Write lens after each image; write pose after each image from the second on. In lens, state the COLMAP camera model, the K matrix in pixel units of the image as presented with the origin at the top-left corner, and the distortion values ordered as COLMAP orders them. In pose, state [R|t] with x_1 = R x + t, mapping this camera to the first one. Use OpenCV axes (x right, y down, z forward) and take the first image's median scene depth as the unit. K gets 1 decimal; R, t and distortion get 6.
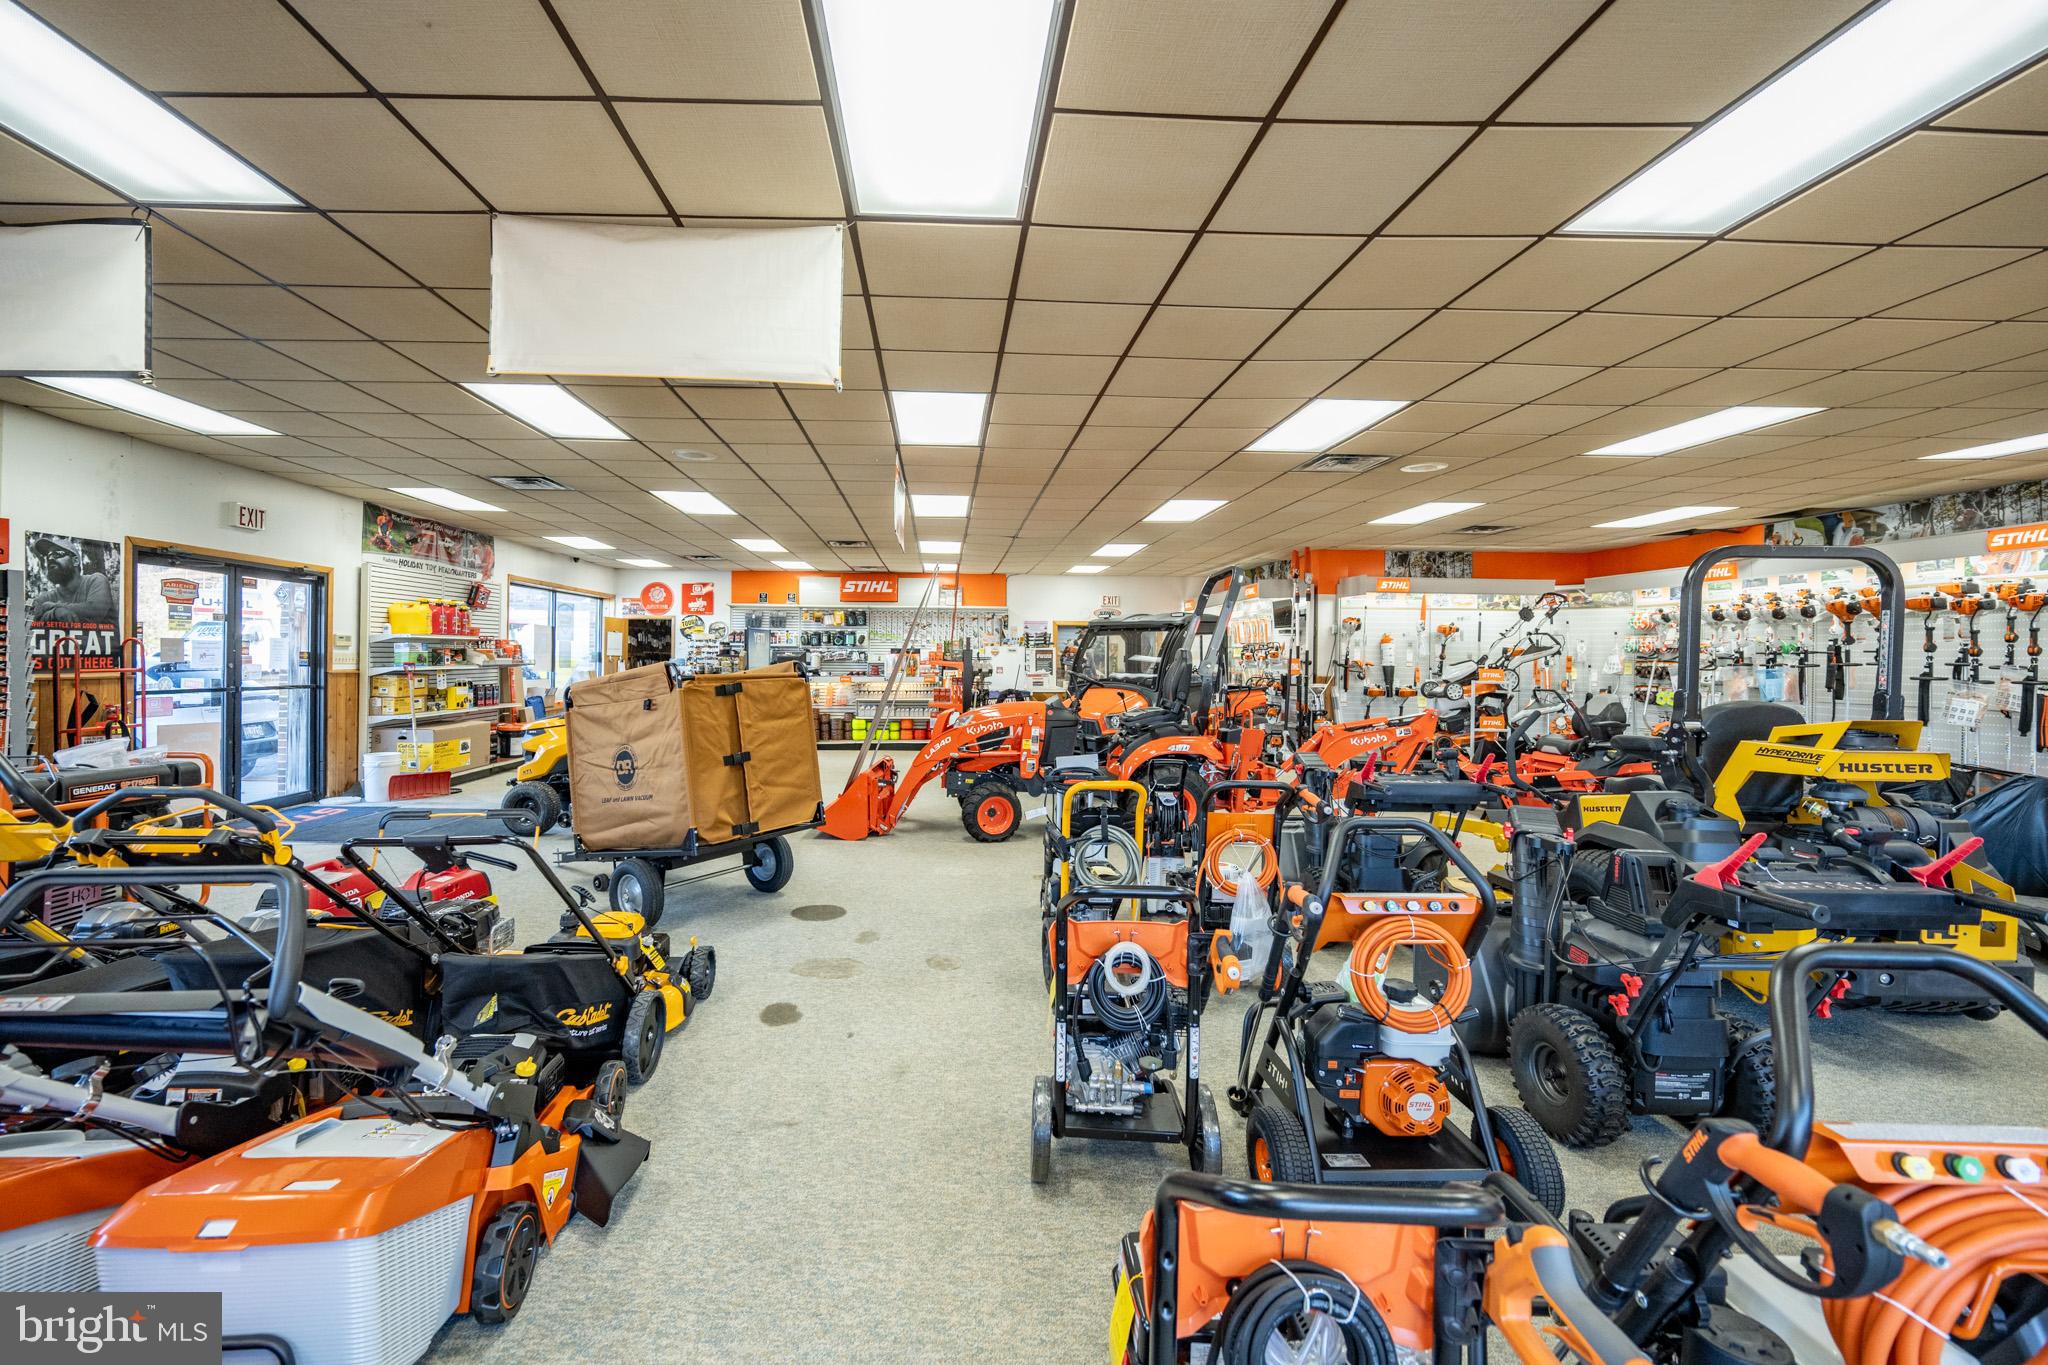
lens RADIAL K [[832.8, 0, 966.6], [0, 832.8, 655.2], [0, 0, 1]] dist [-0.000944, 0.000270]
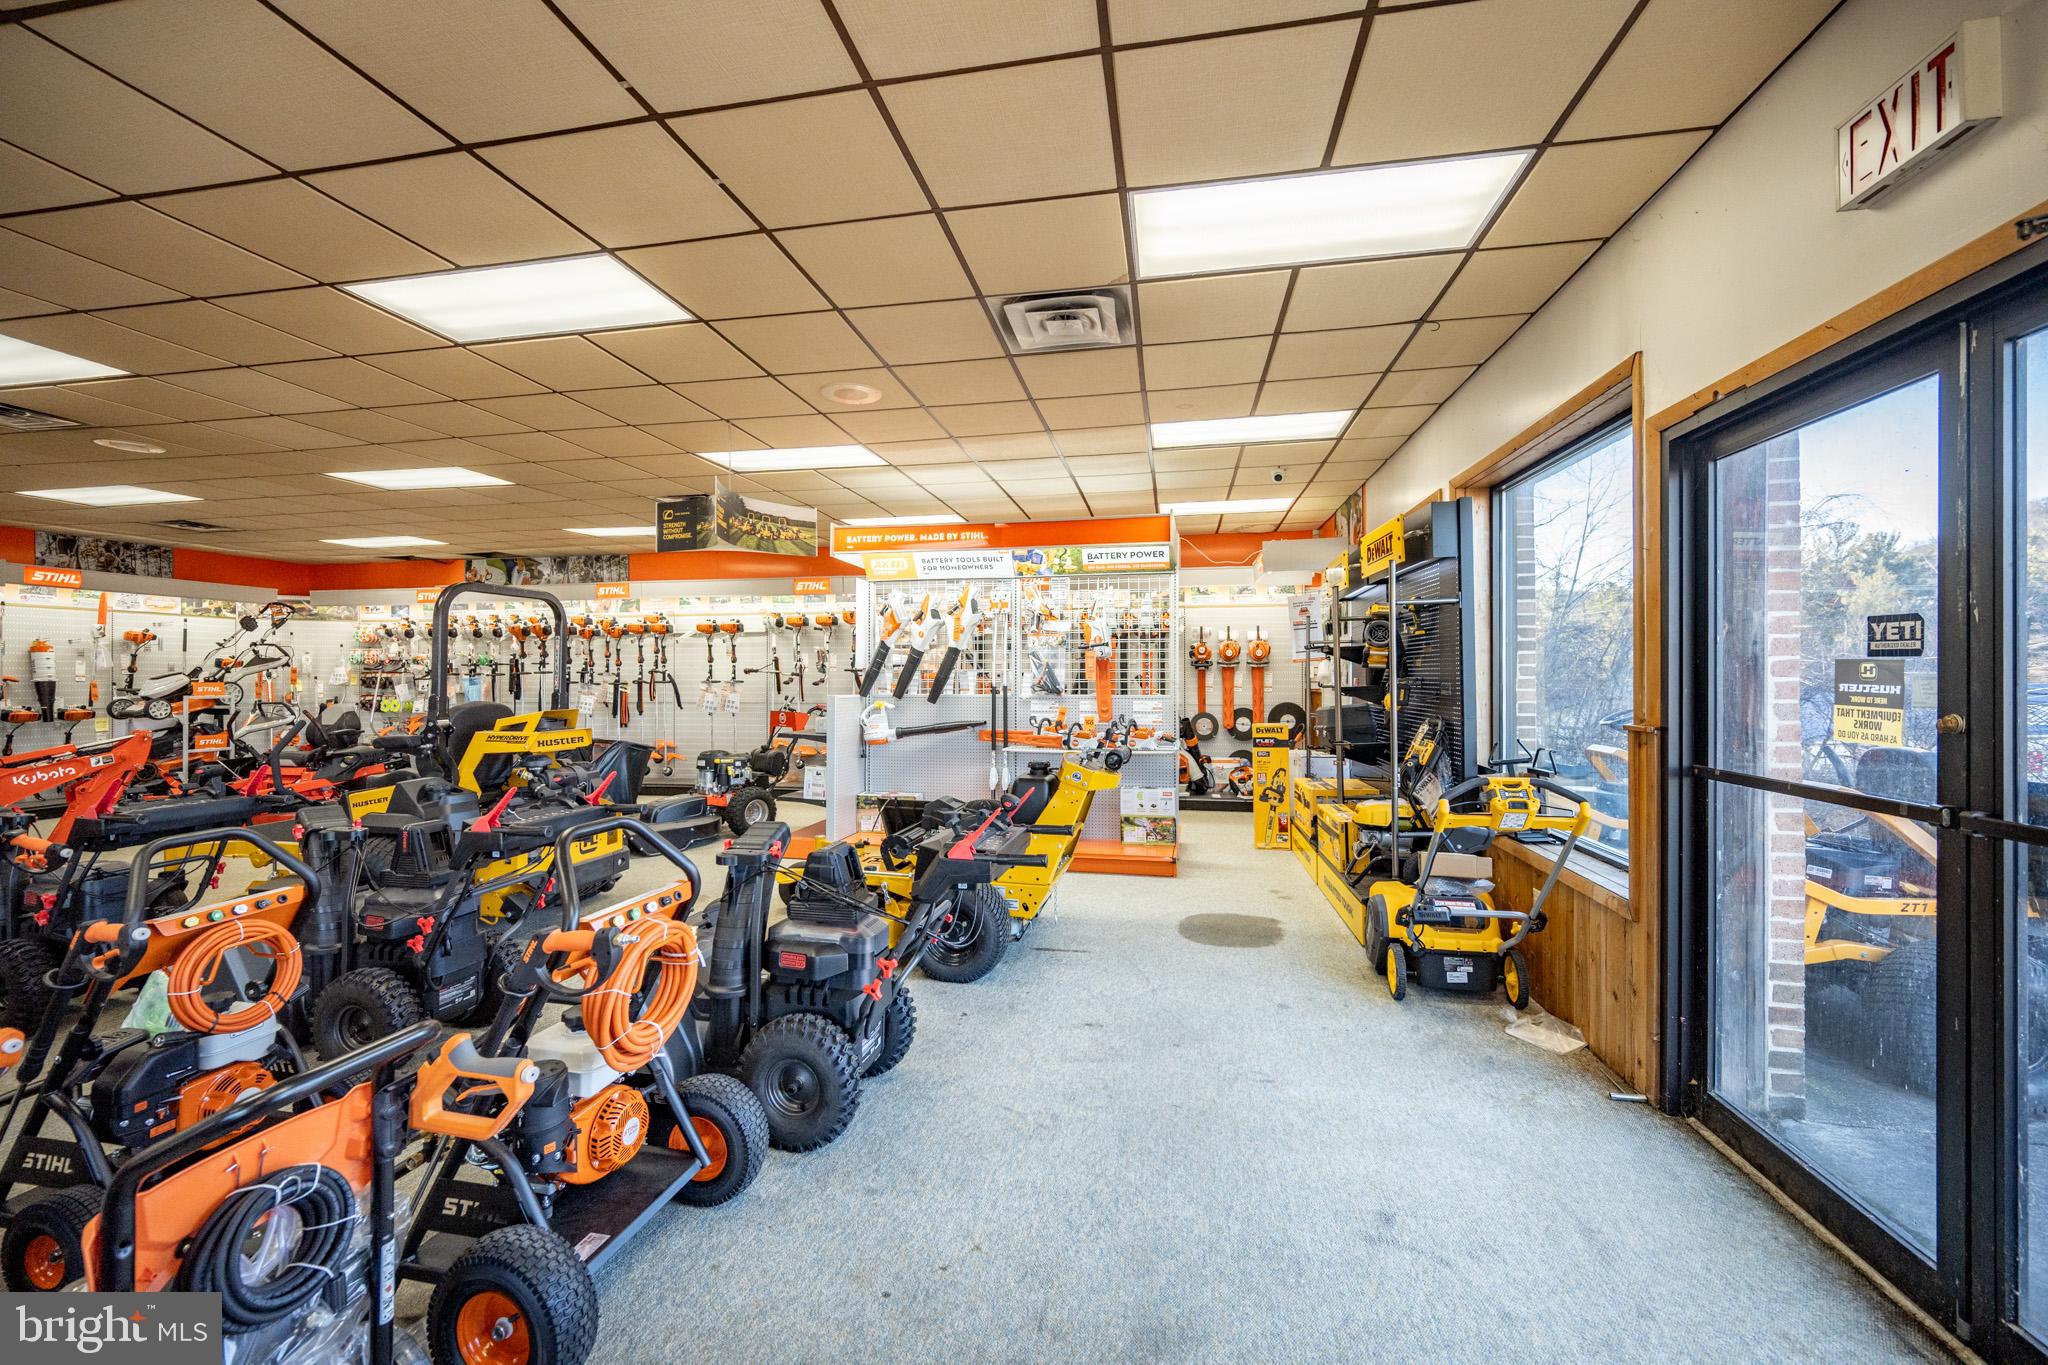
lens RADIAL K [[831.1, 0, 1024.0], [0, 831.1, 682.5], [0, 0, 1]] dist [-0.001564, -0.000212]
pose [[0.196110, -0.021092, 0.980355, -0.100296], [0.002415, 0.999776, 0.021027, -0.000052], [-0.980579, -0.001756, 0.196117, -0.056822]]
